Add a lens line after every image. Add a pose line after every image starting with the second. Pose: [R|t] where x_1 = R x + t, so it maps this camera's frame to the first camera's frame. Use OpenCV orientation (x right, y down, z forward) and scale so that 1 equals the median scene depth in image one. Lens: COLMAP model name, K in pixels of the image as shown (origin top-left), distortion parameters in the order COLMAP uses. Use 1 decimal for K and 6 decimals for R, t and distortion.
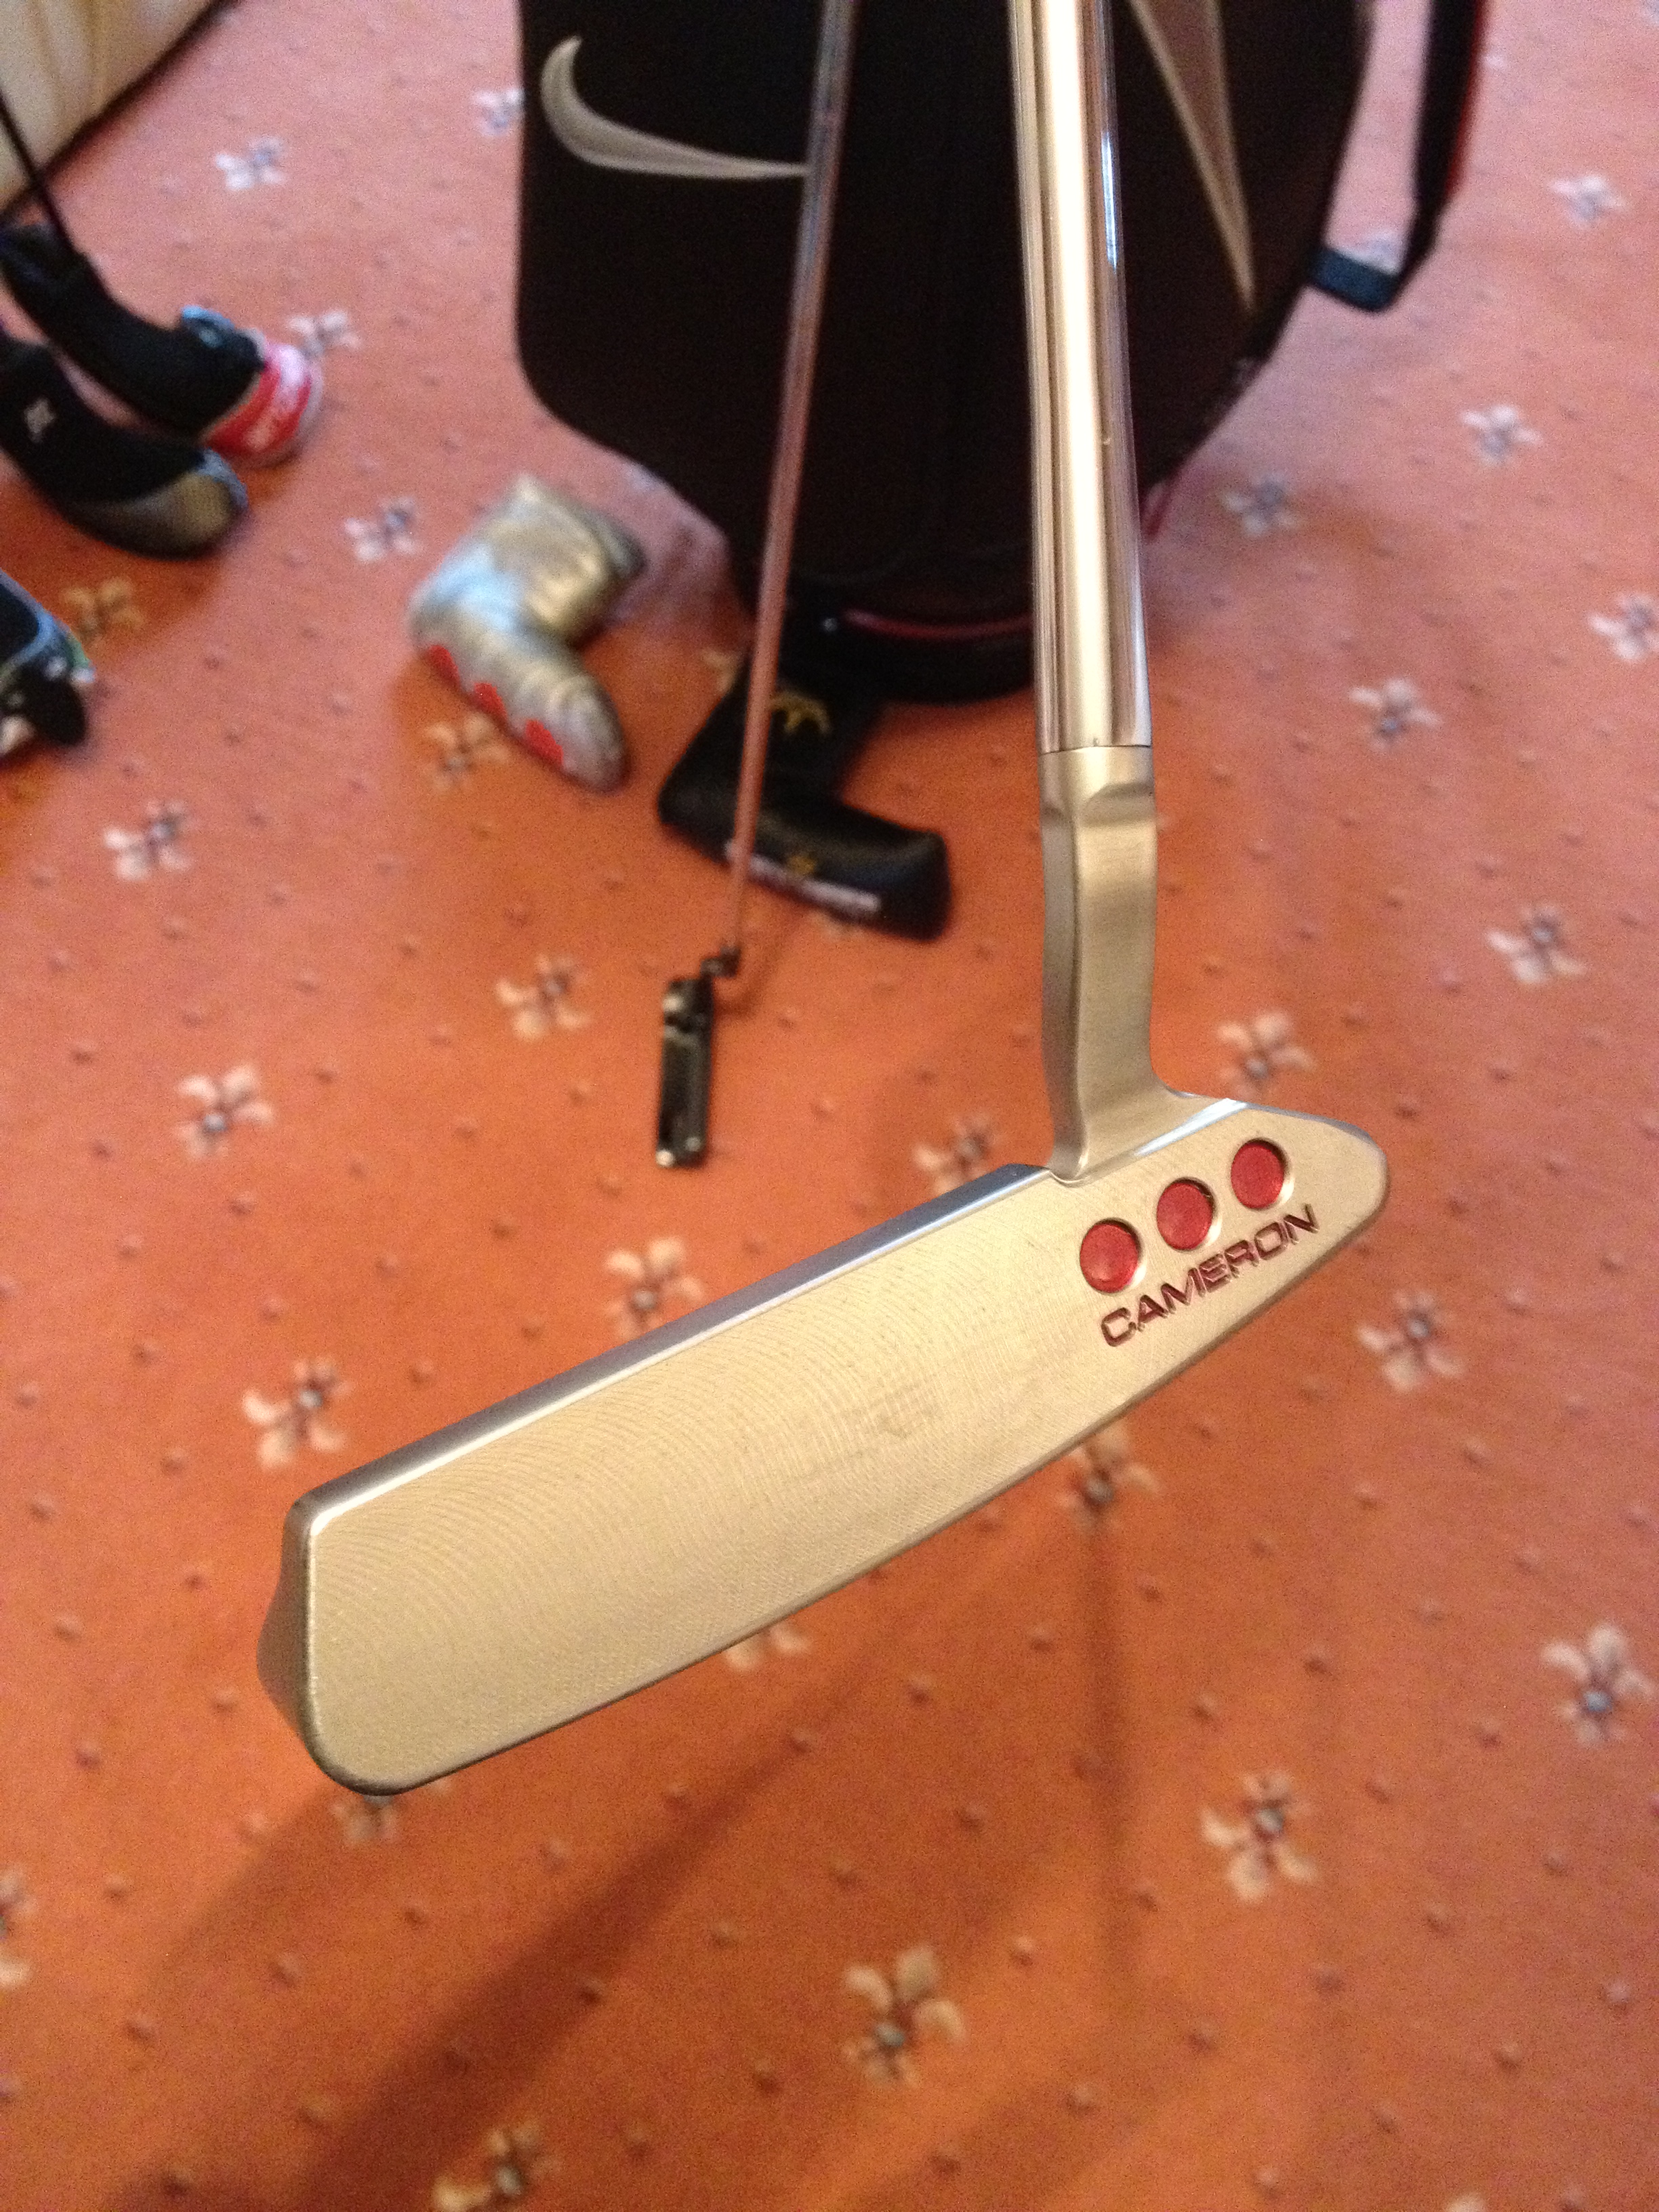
lens RADIAL K [[2094.1, 0, 814.1], [0, 2094.1, 1128.4], [0, 0, 1]] dist [0.013196, 0.000000]
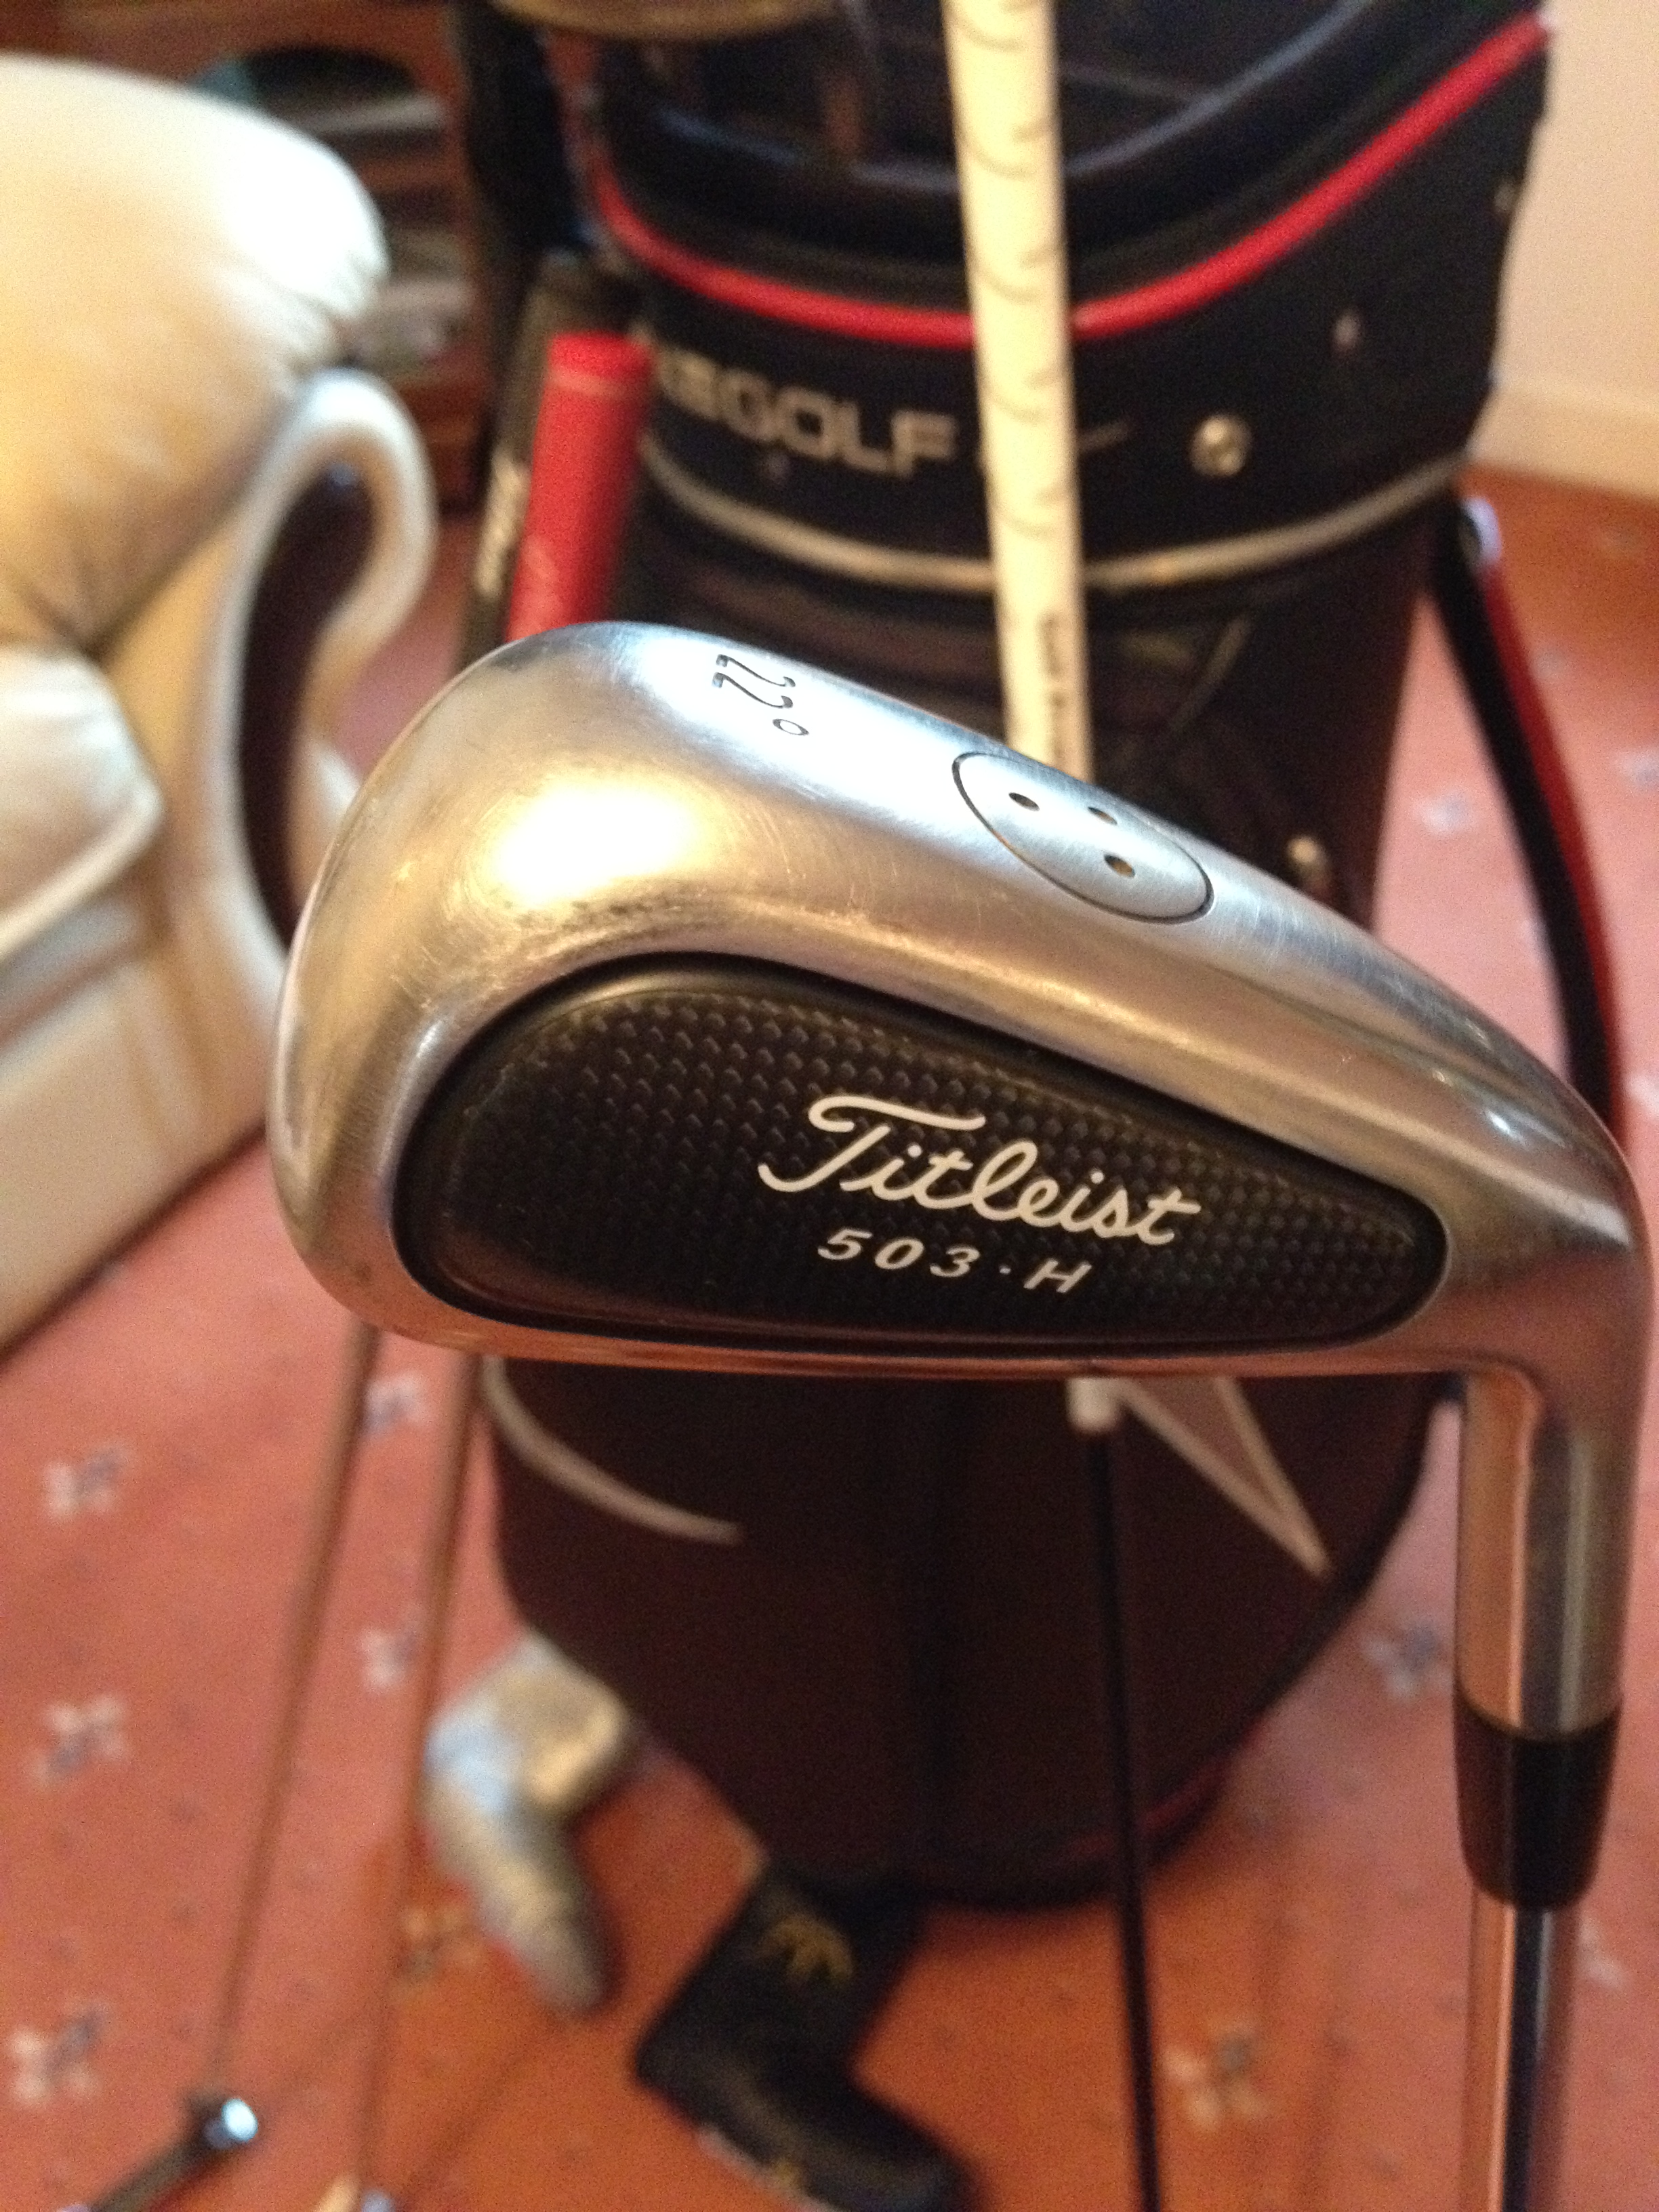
lens RADIAL K [[2094.1, 0, 825.5], [0, 2094.1, 1116.1], [0, 0, 1]] dist [0.013196, 0.000000]
pose [[0.989272, 0.025522, -0.143837, 0.108960], [-0.070810, 0.944993, -0.319334, -0.242631], [0.127775, 0.326093, 0.936663, 0.102354]]
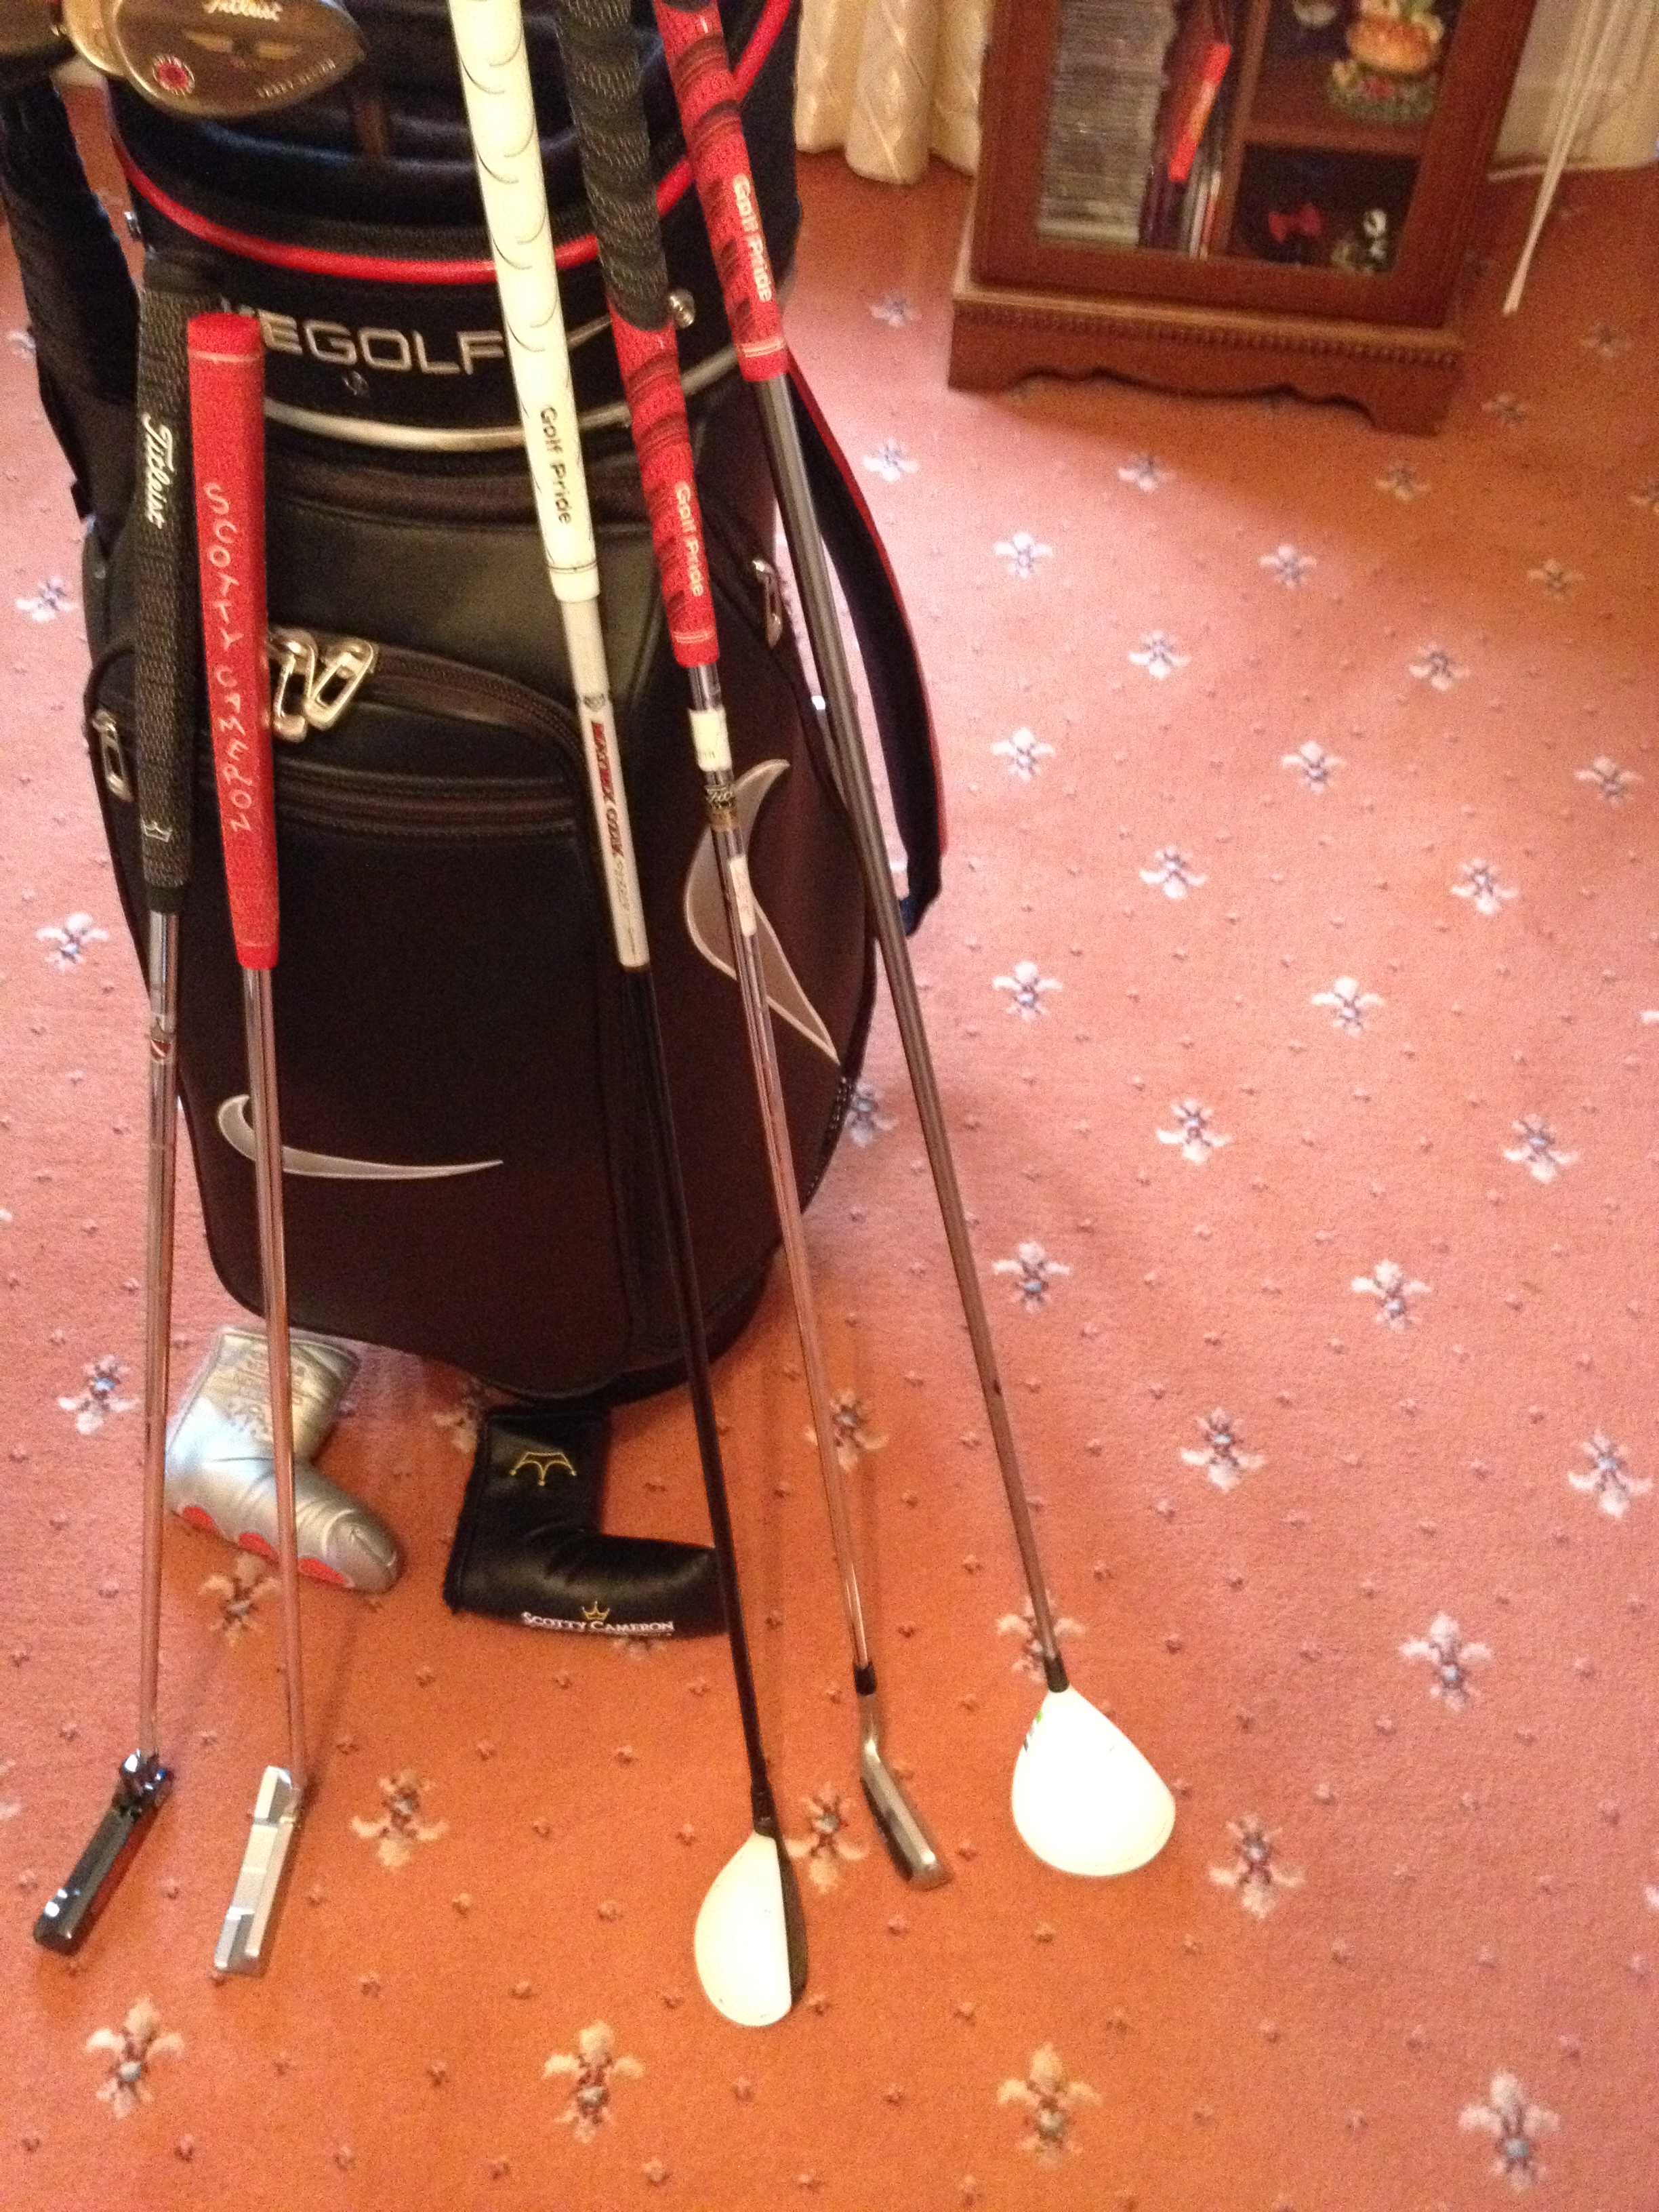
lens RADIAL K [[2094.1, 0, 813.5], [0, 2094.1, 1119.8], [0, 0, 1]] dist [0.013196, 0.000000]
pose [[0.936329, -0.293133, 0.193291, -0.032682], [0.316036, 0.943447, -0.100149, -0.211868], [-0.153003, 0.154860, 0.976017, -0.112386]]
